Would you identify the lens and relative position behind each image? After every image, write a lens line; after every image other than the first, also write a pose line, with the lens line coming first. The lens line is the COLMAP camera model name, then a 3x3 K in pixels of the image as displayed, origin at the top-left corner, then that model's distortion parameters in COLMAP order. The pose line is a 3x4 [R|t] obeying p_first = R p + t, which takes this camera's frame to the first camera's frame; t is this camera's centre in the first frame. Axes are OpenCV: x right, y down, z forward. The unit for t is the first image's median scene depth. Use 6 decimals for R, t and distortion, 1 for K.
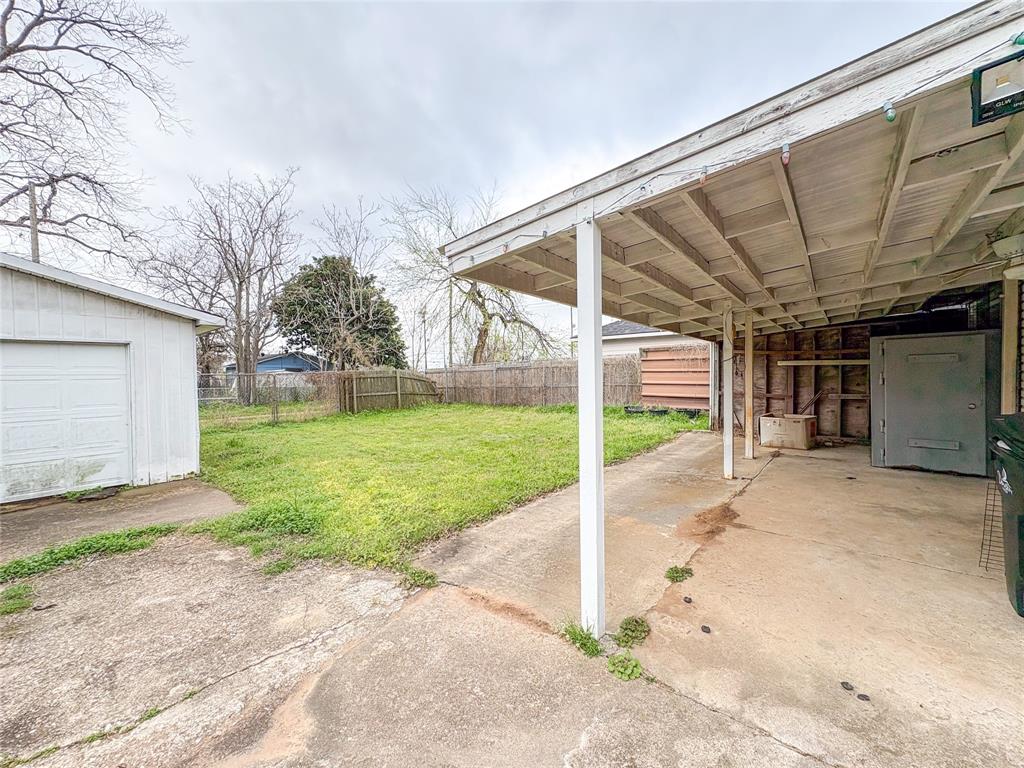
lens RADIAL K [[409.1, 0, 511.2], [0, 409.1, 385.1], [0, 0, 1]] dist [0.001141, 0.000502]
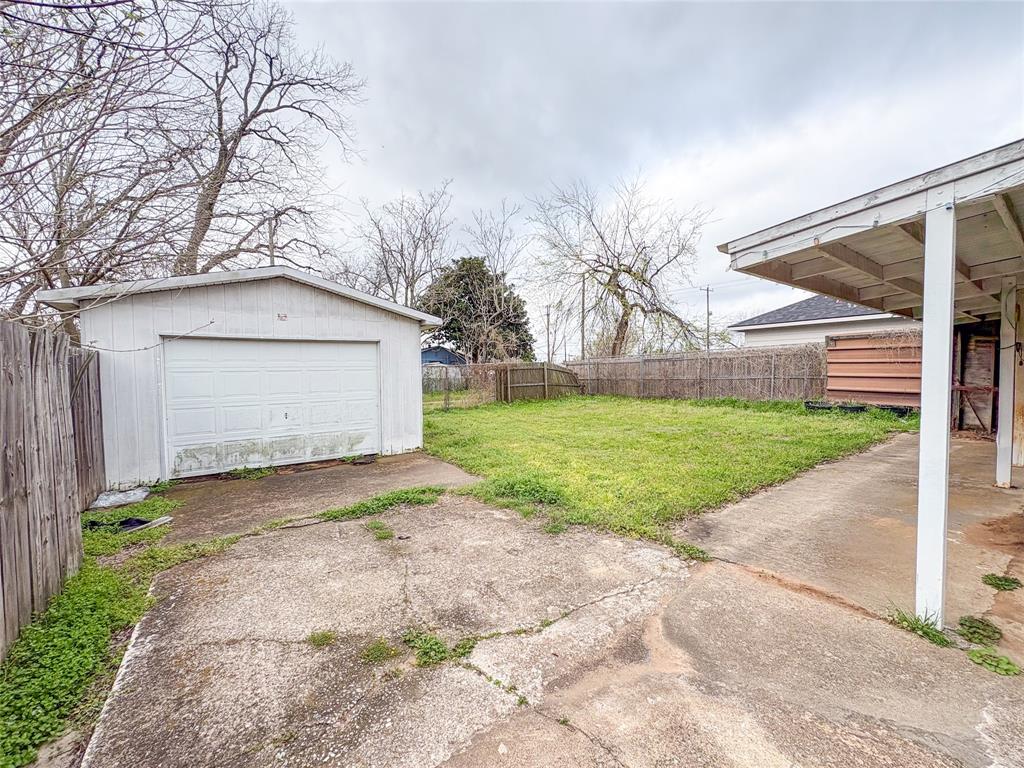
lens RADIAL K [[409.1, 0, 511.2], [0, 409.1, 385.1], [0, 0, 1]] dist [0.001141, 0.000502]
pose [[0.961533, 0.011128, -0.274463, -0.103472], [-0.005962, 0.999789, 0.019648, 0.002442], [0.274624, -0.017256, 0.961397, -0.045441]]
